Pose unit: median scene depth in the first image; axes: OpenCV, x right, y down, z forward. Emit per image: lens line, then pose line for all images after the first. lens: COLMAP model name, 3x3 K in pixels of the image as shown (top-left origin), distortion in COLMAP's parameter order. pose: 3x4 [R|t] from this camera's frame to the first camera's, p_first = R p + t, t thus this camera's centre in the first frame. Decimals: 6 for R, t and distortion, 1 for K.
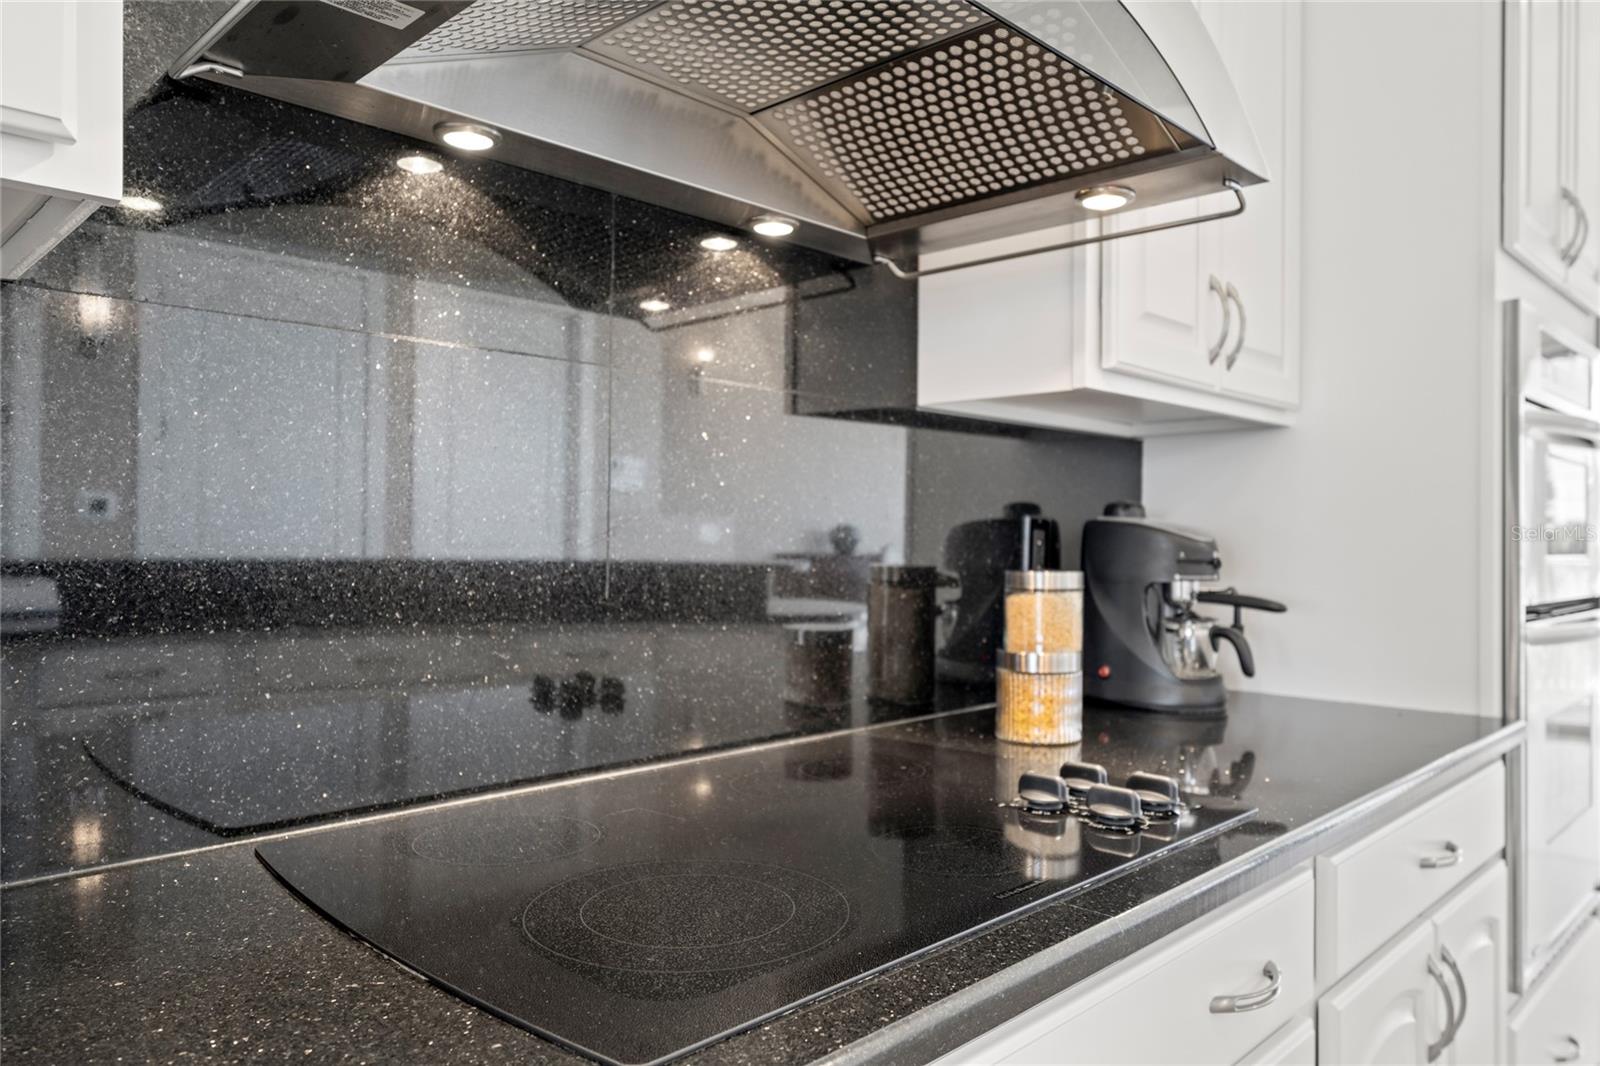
lens RADIAL K [[1099.3, 0, 802.9], [0, 1099.3, 536.8], [0, 0, 1]] dist [-0.000721, 0.000213]
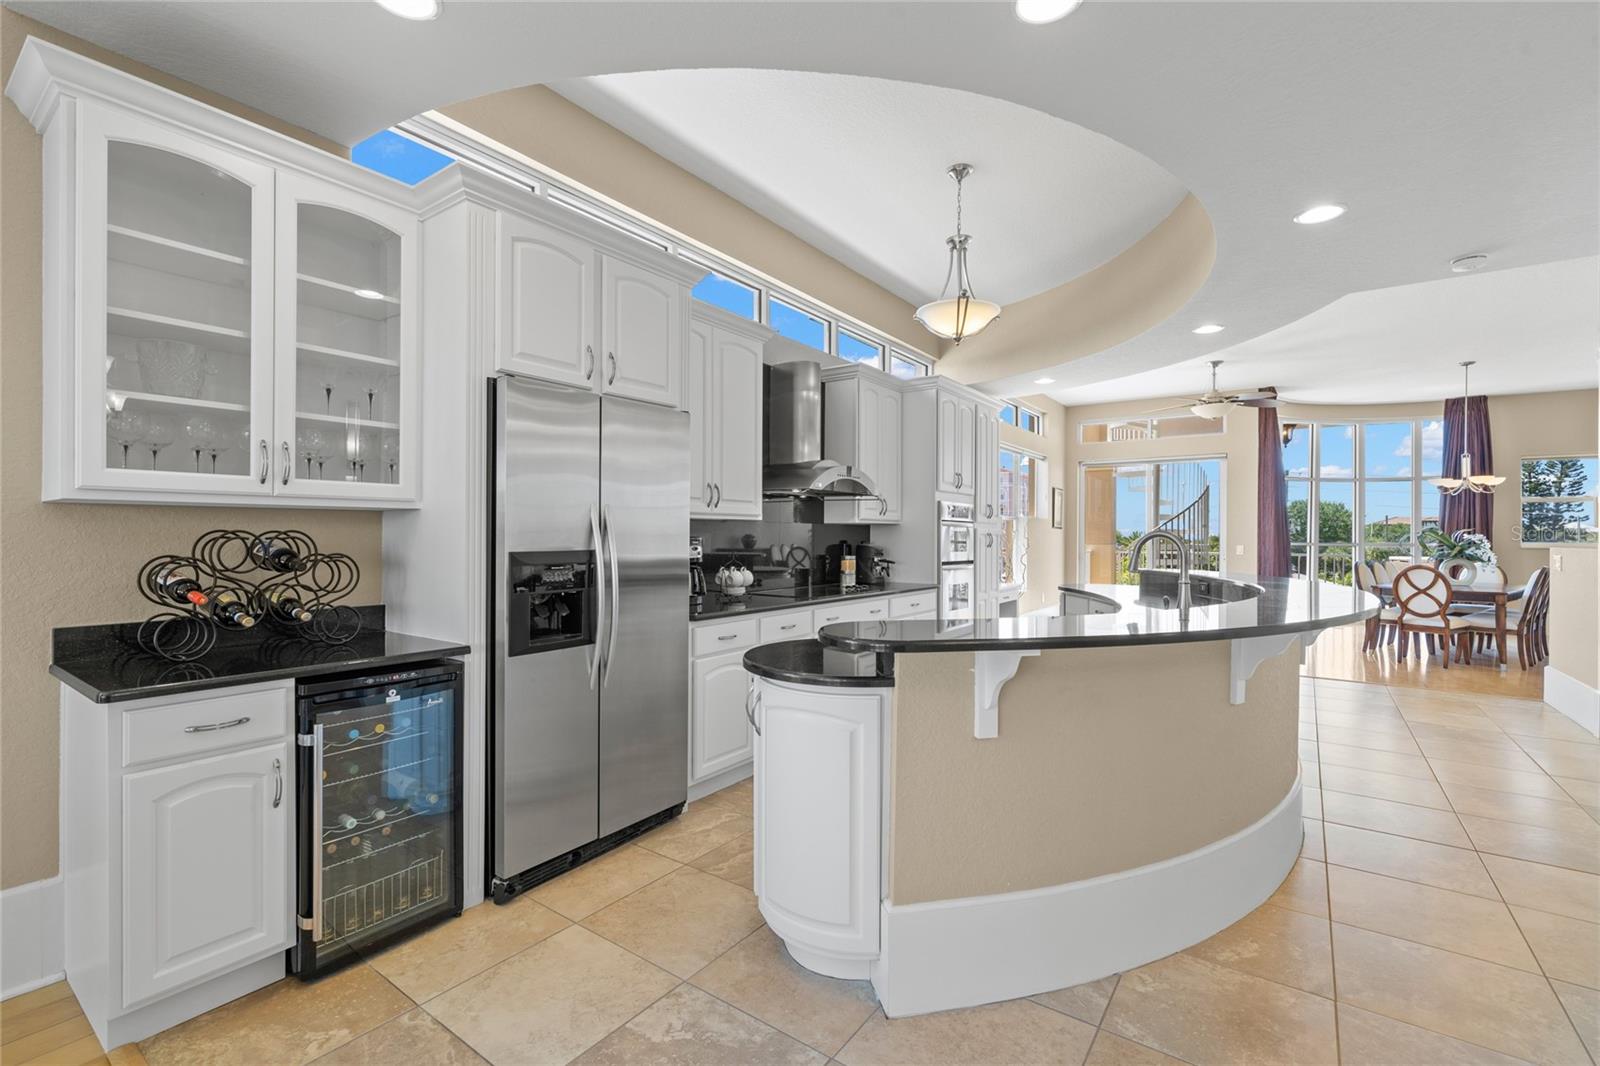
lens RADIAL K [[703.9, 0, 798.0], [0, 703.9, 535.7], [0, 0, 1]] dist [0.000285, 0.000087]
pose [[0.988558, -0.001067, 0.150837, -0.465133], [0.000954, 0.999999, 0.000821, -0.059762], [-0.150838, -0.000668, 0.988558, -2.022842]]
